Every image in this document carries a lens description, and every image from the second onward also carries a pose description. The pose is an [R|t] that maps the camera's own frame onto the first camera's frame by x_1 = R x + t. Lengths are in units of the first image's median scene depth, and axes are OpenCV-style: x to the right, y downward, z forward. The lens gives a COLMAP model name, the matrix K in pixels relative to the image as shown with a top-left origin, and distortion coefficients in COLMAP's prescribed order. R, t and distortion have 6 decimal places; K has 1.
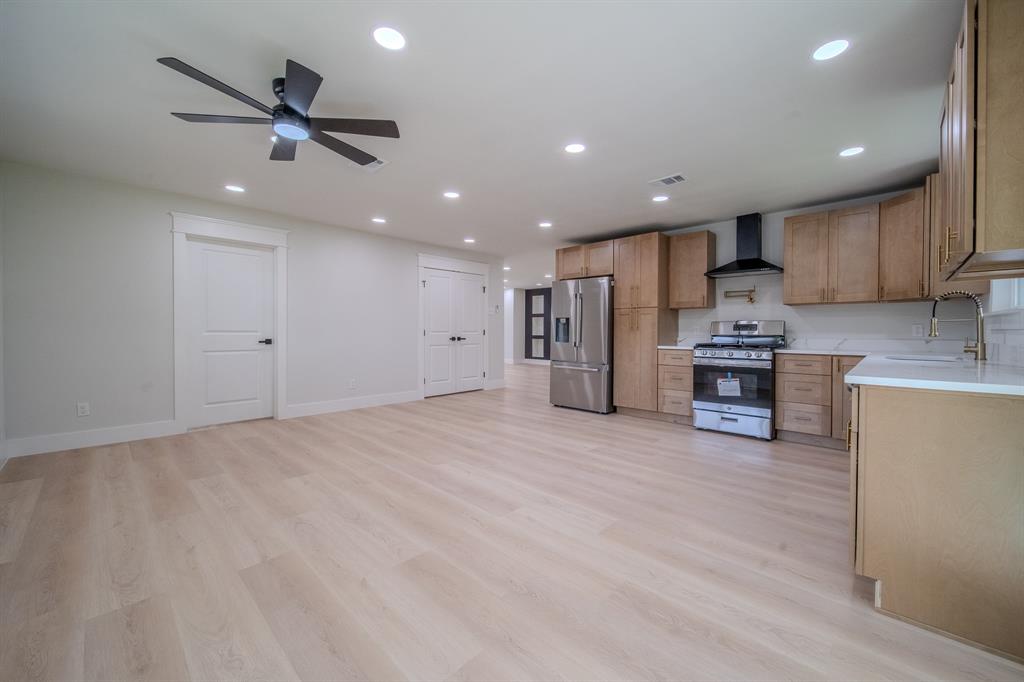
lens RADIAL K [[415.6, 0, 545.1], [0, 415.6, 337.1], [0, 0, 1]] dist [-0.000817, -0.000193]
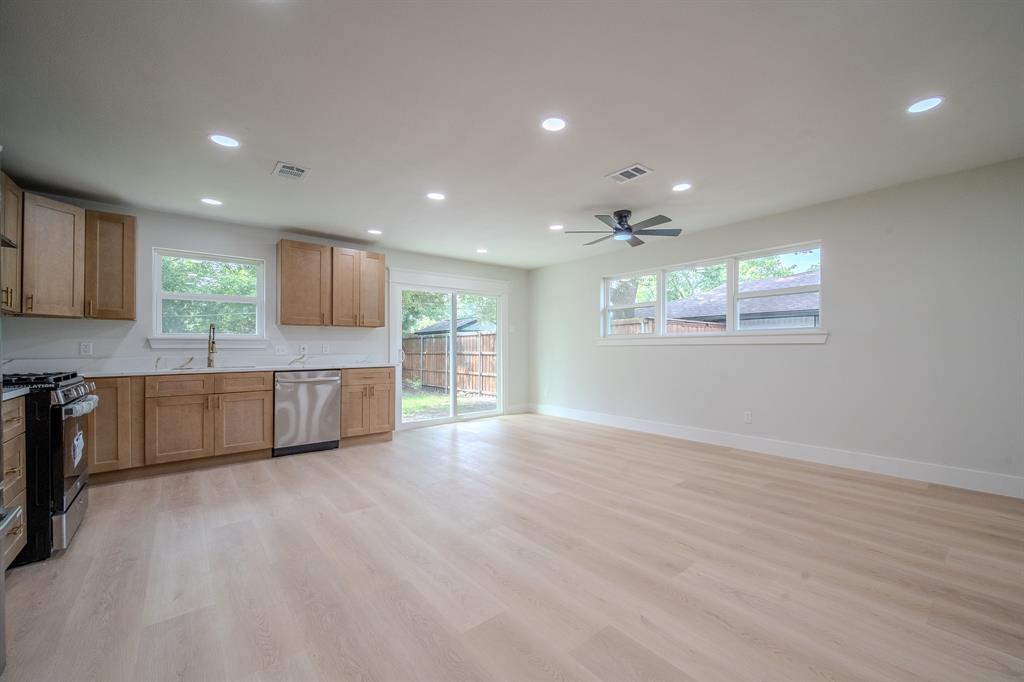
lens RADIAL K [[387.2, 0, 560.6], [0, 387.2, 342.2], [0, 0, 1]] dist [0.000176, 0.000030]
pose [[-0.996594, 0.000690, 0.082461, -0.238516], [0.001114, 0.999986, 0.005100, -0.026171], [-0.082457, 0.005174, -0.996581, 1.317518]]
